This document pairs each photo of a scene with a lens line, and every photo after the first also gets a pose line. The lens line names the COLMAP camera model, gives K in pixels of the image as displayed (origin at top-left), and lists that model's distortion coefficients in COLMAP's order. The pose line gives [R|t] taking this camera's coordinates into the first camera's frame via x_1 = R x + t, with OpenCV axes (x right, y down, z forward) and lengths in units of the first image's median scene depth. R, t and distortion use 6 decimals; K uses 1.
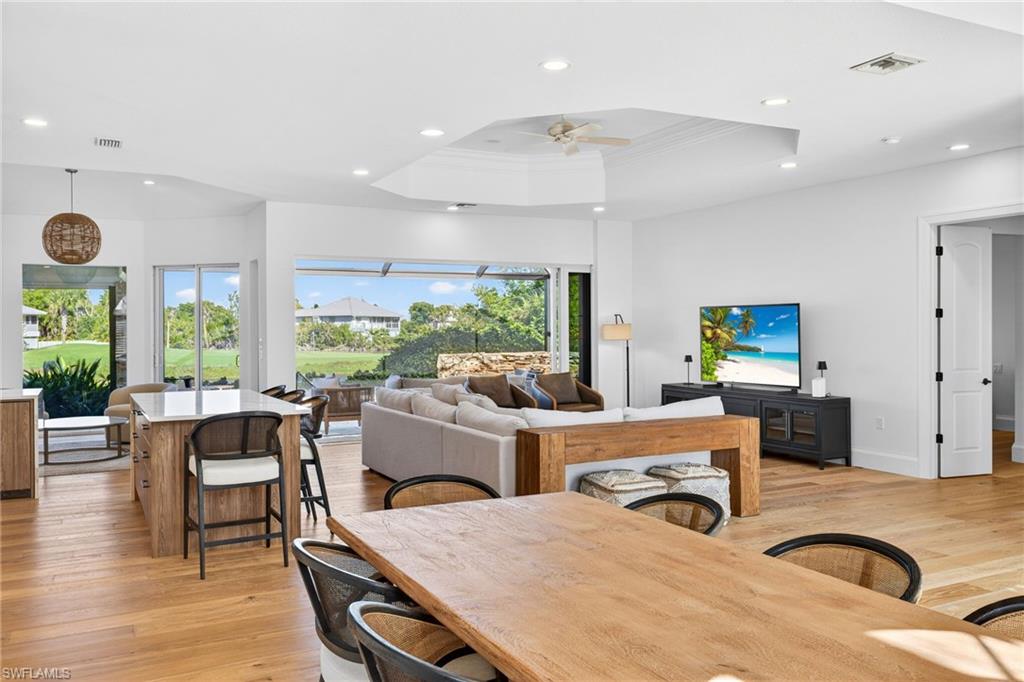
lens RADIAL K [[823.2, 0, 496.6], [0, 823.2, 335.1], [0, 0, 1]] dist [0.012345, 0.002715]
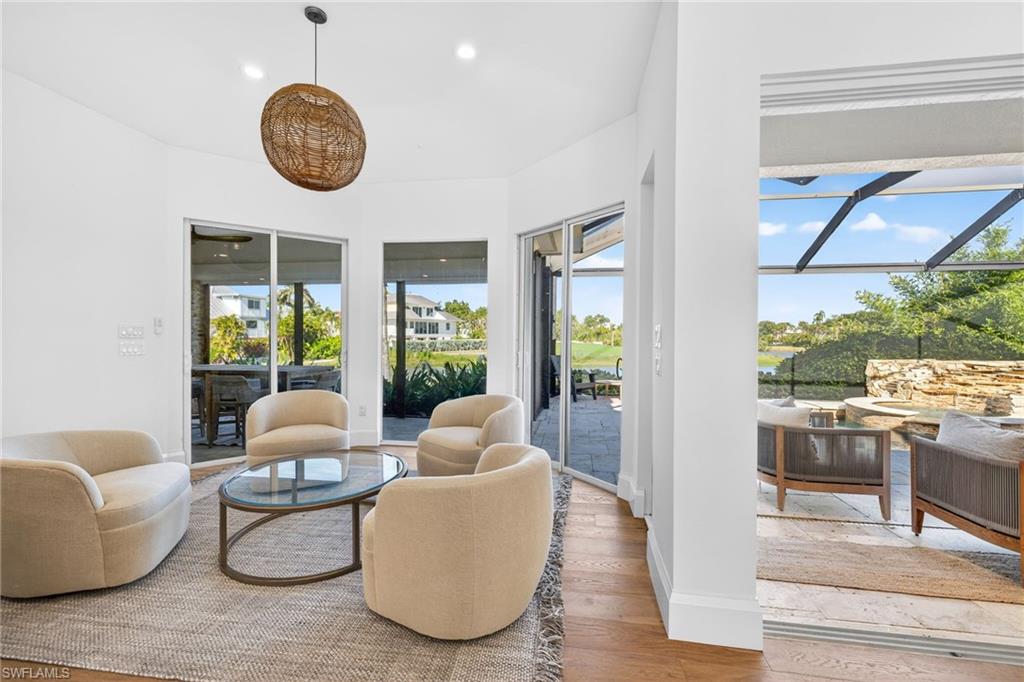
lens RADIAL K [[424.0, 0, 514.7], [0, 424.0, 338.6], [0, 0, 1]] dist [0.006462, -0.000882]
pose [[0.816710, 0.015495, -0.576841, -0.191102], [-0.017258, 0.999848, 0.002424, 0.010303], [0.576791, 0.007975, 0.816853, 0.674630]]
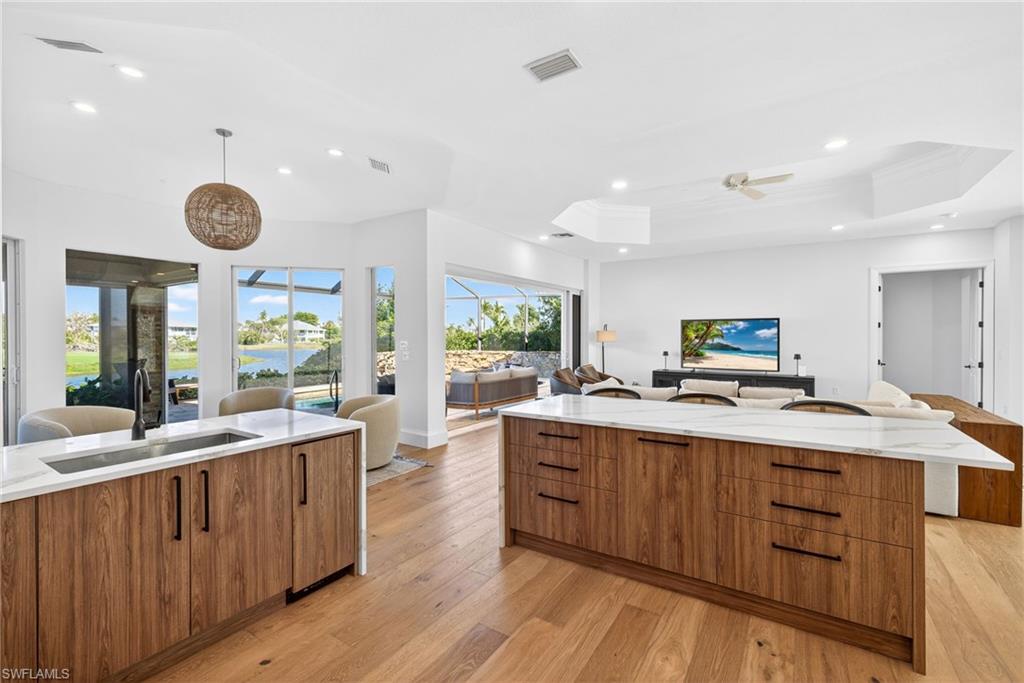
lens RADIAL K [[448.6, 0, 510.0], [0, 448.6, 336.3], [0, 0, 1]] dist [0.000767, -0.000542]
pose [[0.866752, 0.004124, 0.498723, -0.391854], [-0.000014, 0.999966, -0.008246, 0.002798], [-0.498740, 0.007140, 0.866722, 0.381619]]
